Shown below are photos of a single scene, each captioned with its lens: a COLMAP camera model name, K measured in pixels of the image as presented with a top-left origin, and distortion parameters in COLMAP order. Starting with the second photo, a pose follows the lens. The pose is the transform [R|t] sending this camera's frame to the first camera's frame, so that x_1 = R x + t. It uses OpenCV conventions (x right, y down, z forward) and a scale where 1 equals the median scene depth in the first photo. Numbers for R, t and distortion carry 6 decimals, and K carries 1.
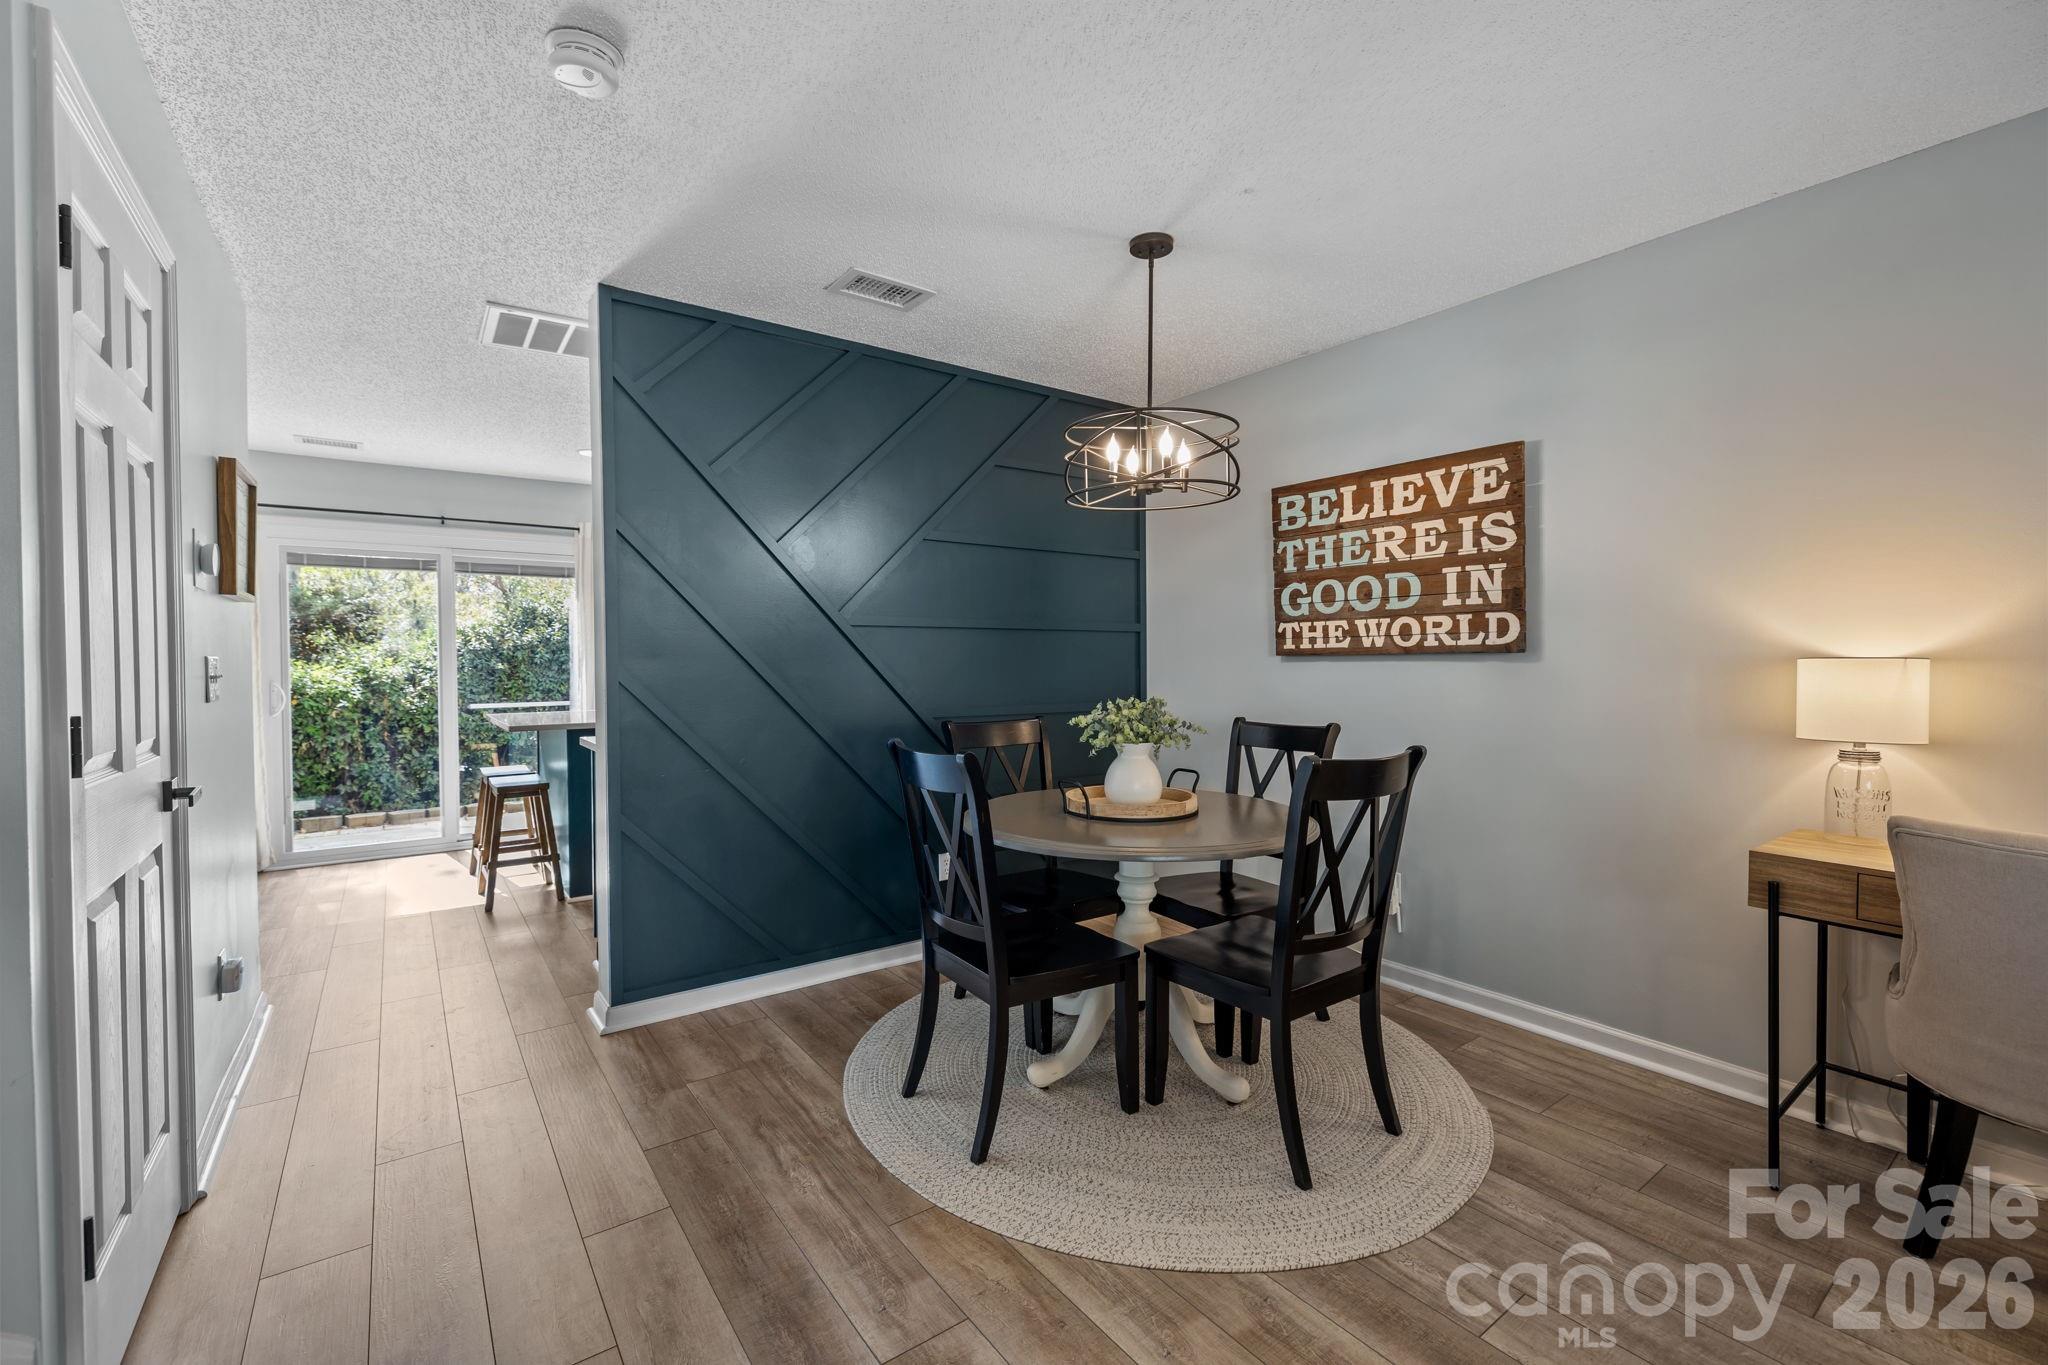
lens RADIAL K [[855.7, 0, 991.4], [0, 855.7, 680.3], [0, 0, 1]] dist [0.000934, 0.000111]
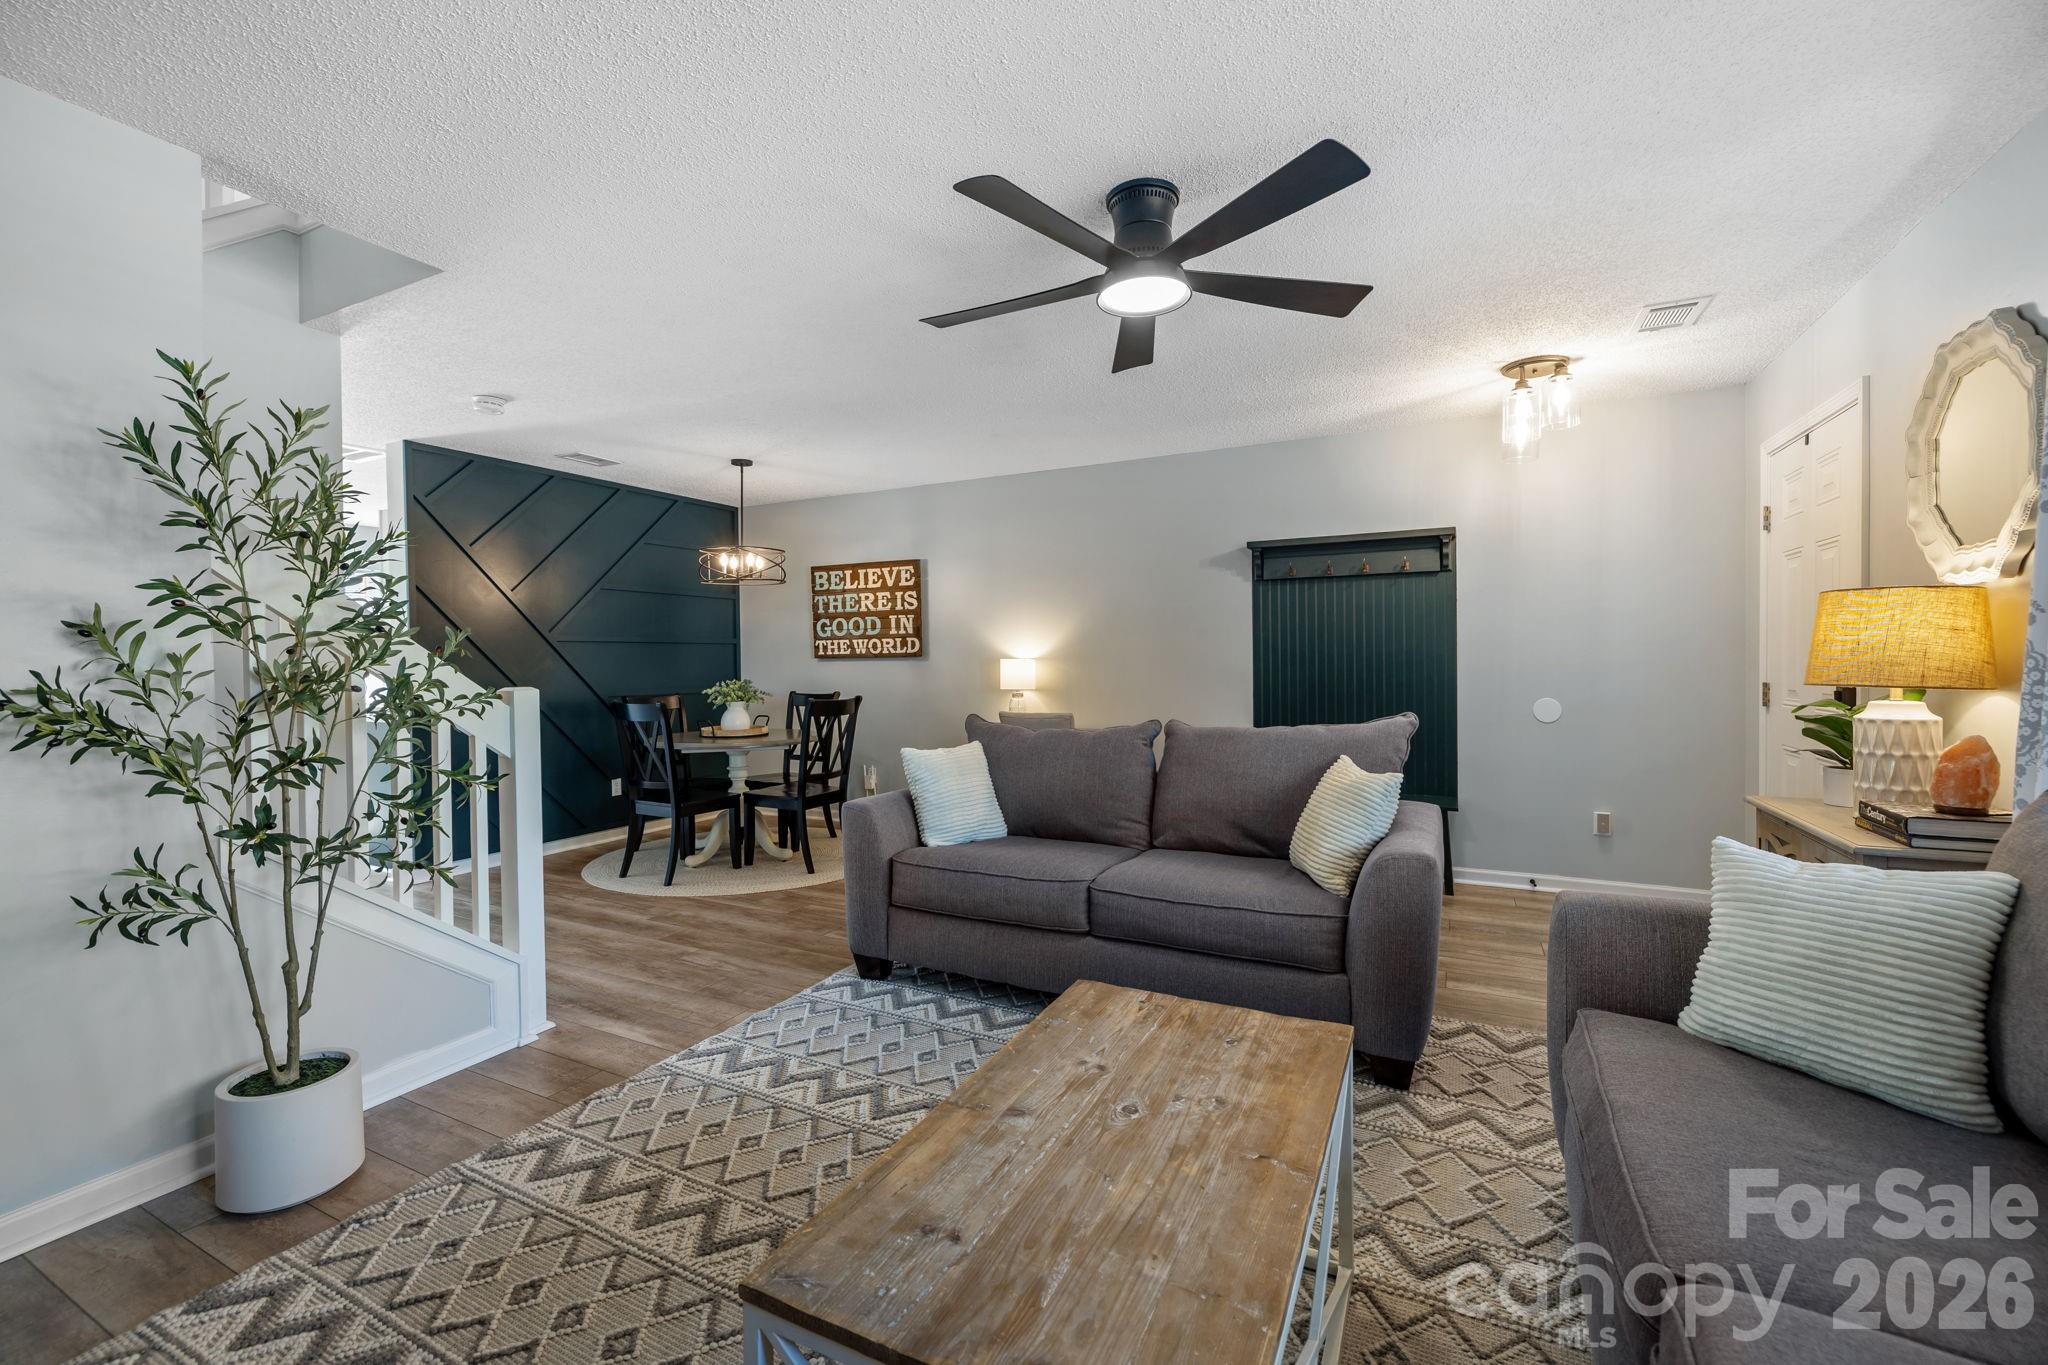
lens RADIAL K [[848.7, 0, 1017.1], [0, 848.7, 673.7], [0, 0, 1]] dist [0.000133, 0.000016]
pose [[0.878295, -0.010300, 0.478008, -0.180049], [0.015998, 0.999841, -0.007850, 0.029662], [-0.477851, 0.014542, 0.878320, -0.932924]]
